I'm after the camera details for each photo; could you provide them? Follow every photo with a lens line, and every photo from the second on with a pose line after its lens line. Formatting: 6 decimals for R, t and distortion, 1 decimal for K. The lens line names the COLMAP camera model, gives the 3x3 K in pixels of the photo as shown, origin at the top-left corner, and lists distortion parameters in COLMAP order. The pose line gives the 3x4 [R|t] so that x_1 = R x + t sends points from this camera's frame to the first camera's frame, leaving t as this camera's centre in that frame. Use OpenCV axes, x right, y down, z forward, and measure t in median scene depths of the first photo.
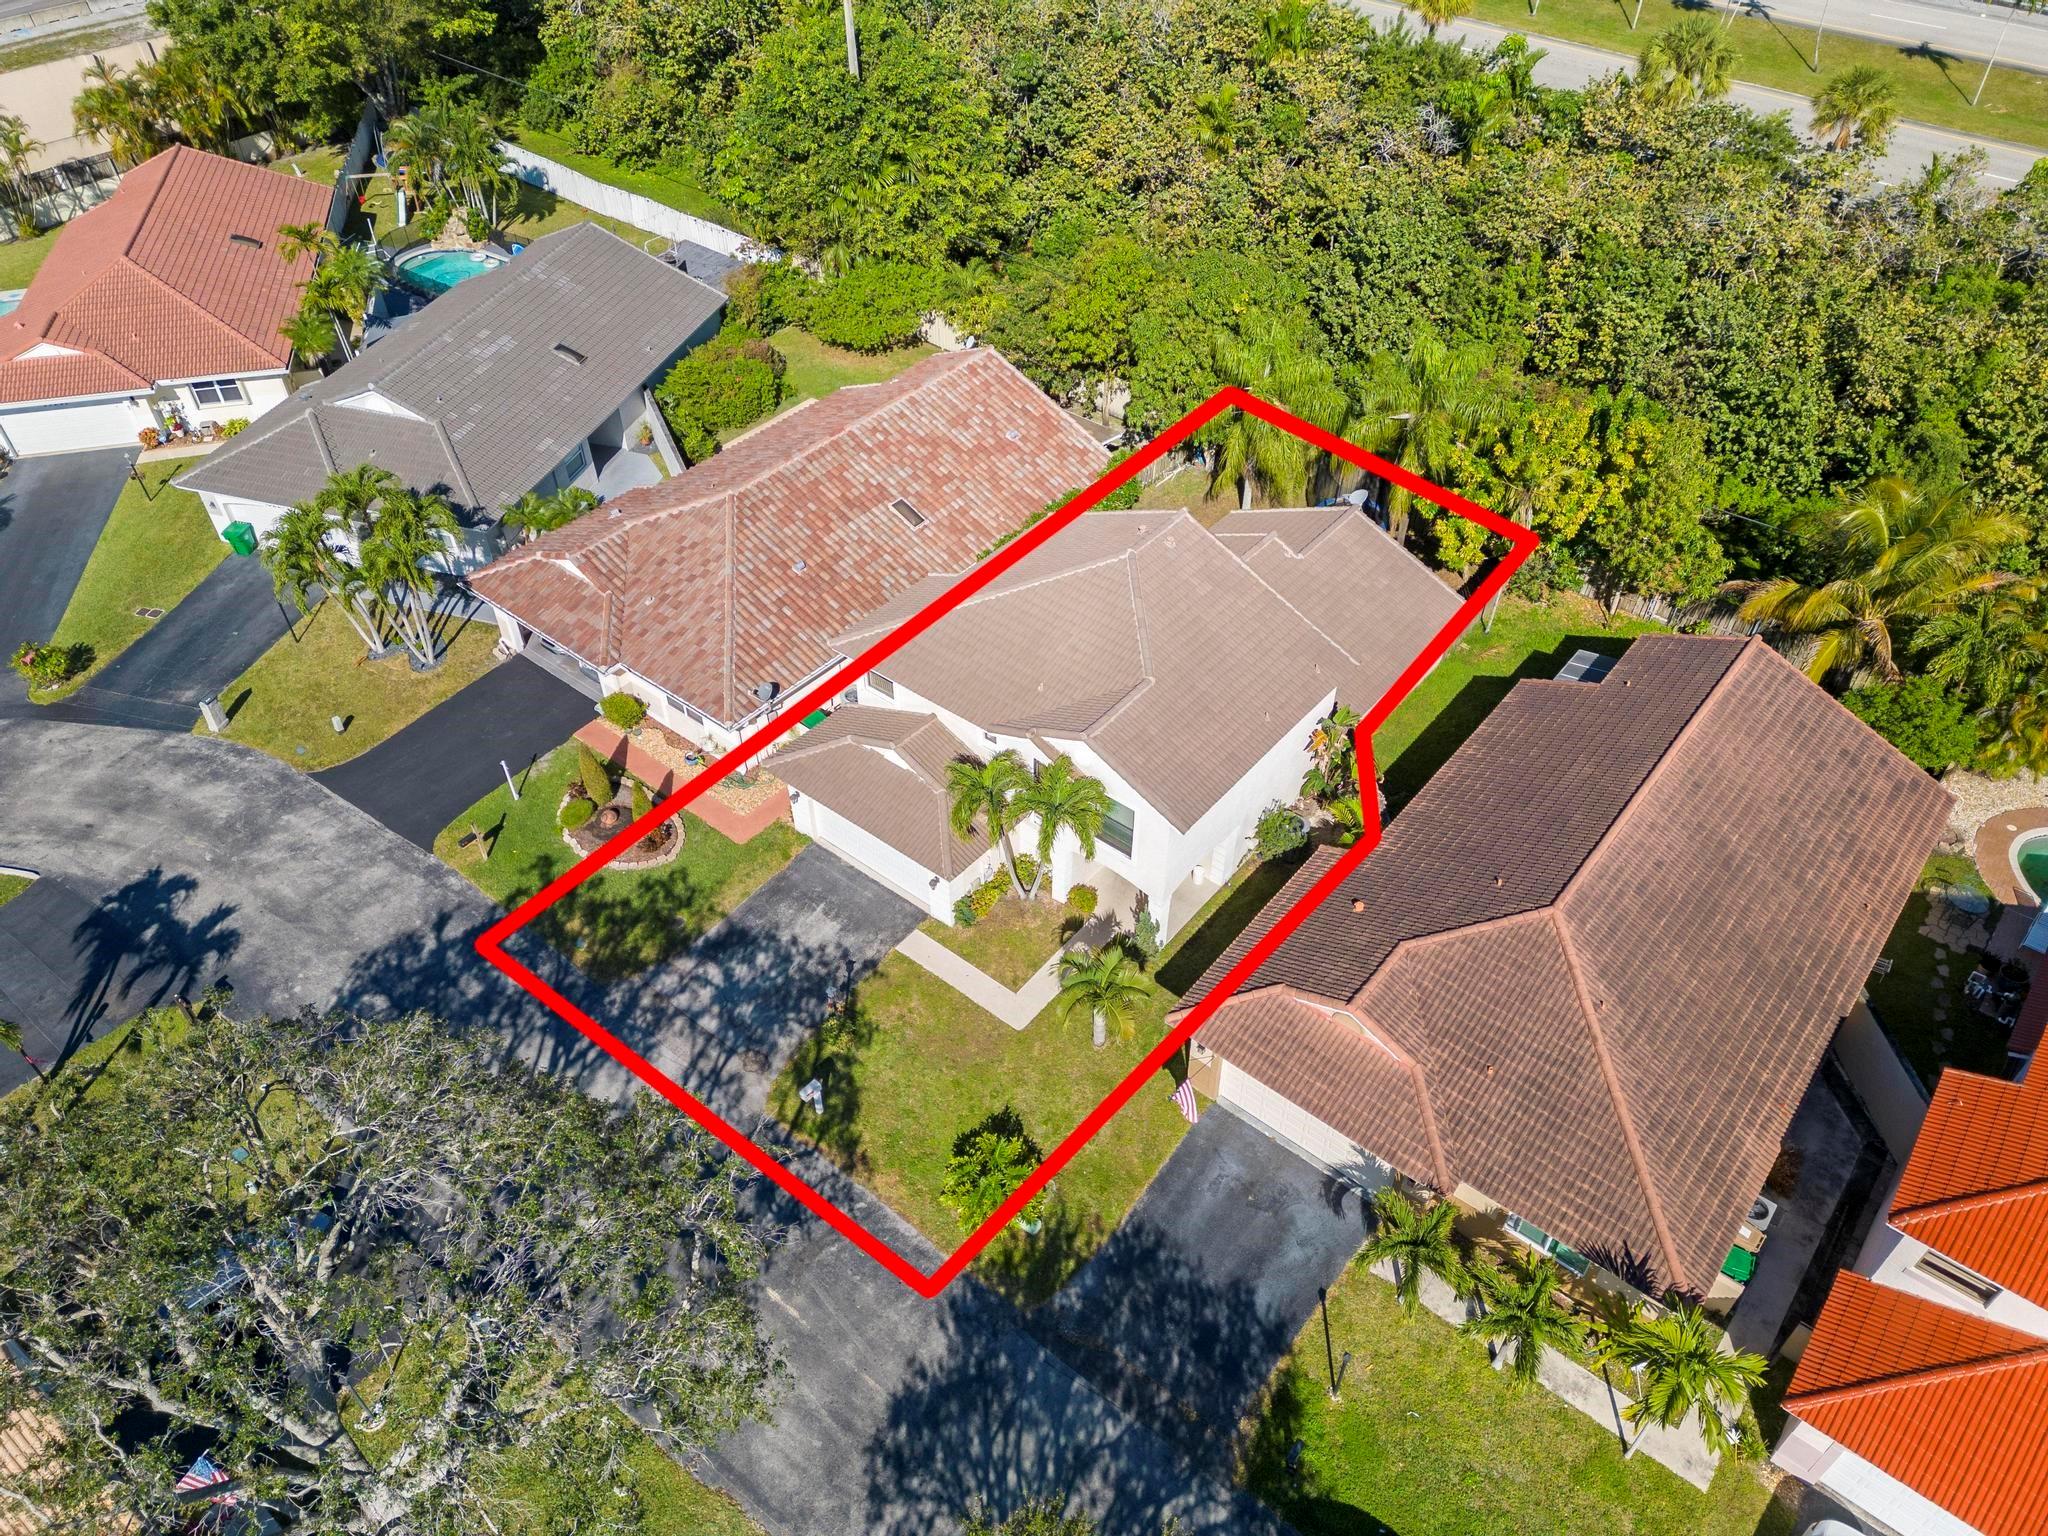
lens RADIAL K [[1443.9, 0, 1027.6], [0, 1443.9, 762.4], [0, 0, 1]] dist [0.024309, 0.003644]
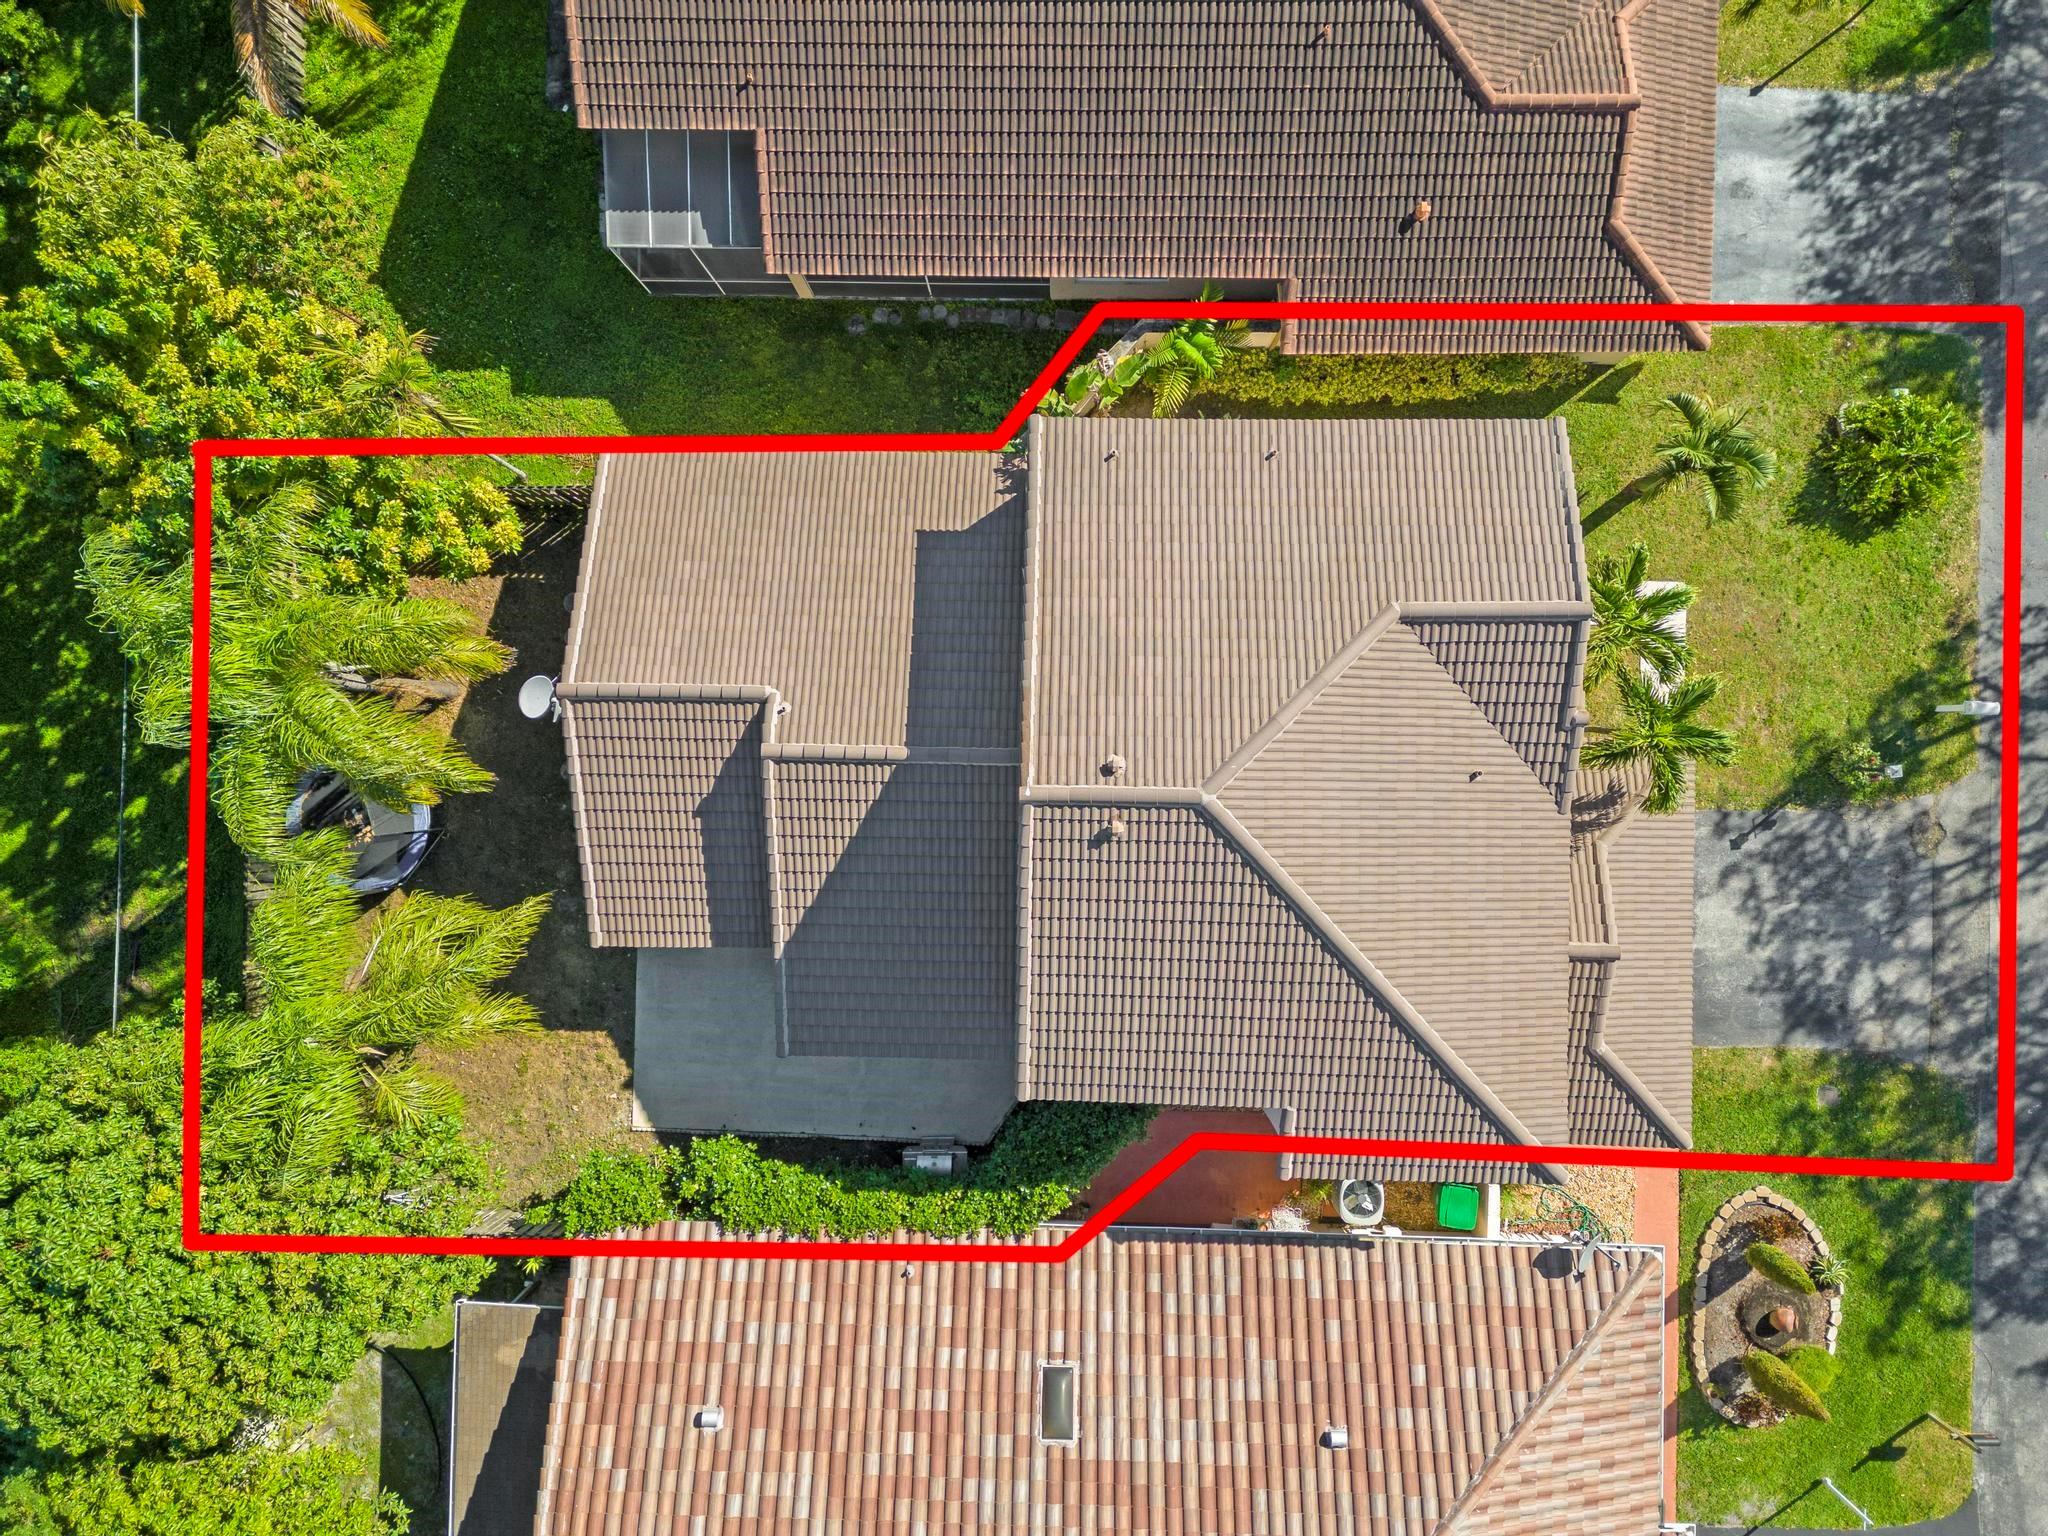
lens RADIAL K [[1443.9, 0, 1030.0], [0, 1443.9, 771.9], [0, 0, 1]] dist [0.024309, 0.003644]
pose [[-0.619234, -0.784621, 0.030302, 0.097592], [0.552162, -0.407687, 0.727261, -0.536534], [-0.558271, 0.467076, 0.685692, 0.640757]]
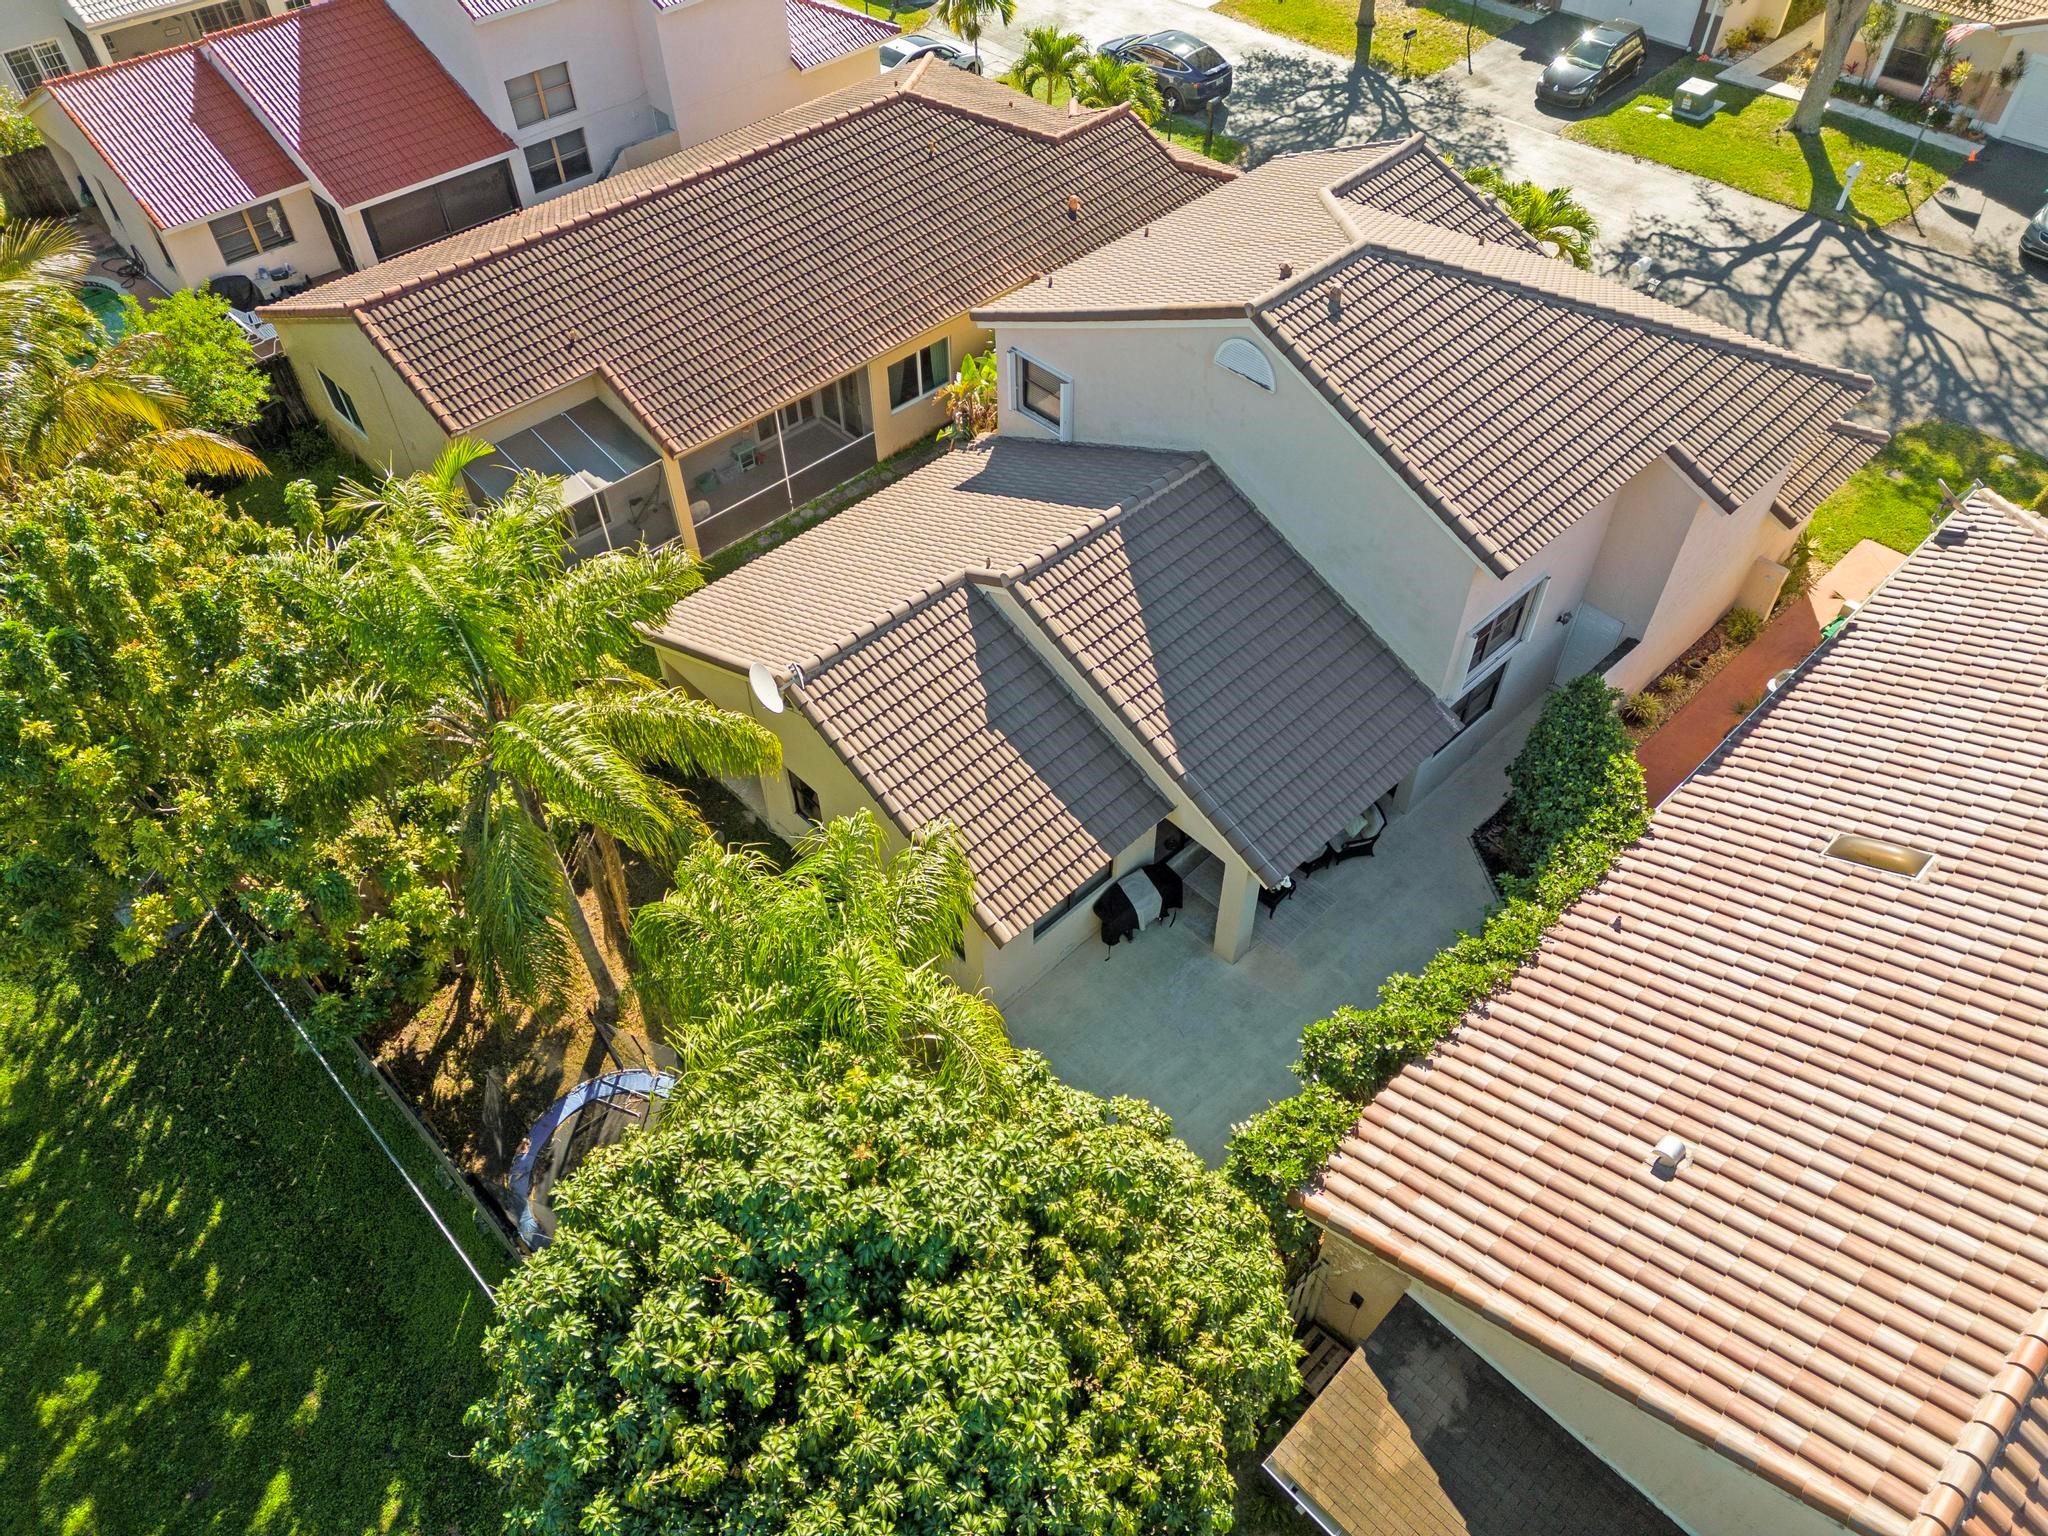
lens RADIAL K [[1443.9, 0, 1015.2], [0, 1443.9, 771.7], [0, 0, 1]] dist [0.024309, 0.003644]
pose [[-0.991968, -0.071245, 0.104521, 0.126166], [0.103802, 0.013735, 0.994503, -0.682994], [-0.072289, 0.997364, -0.006229, 1.162494]]
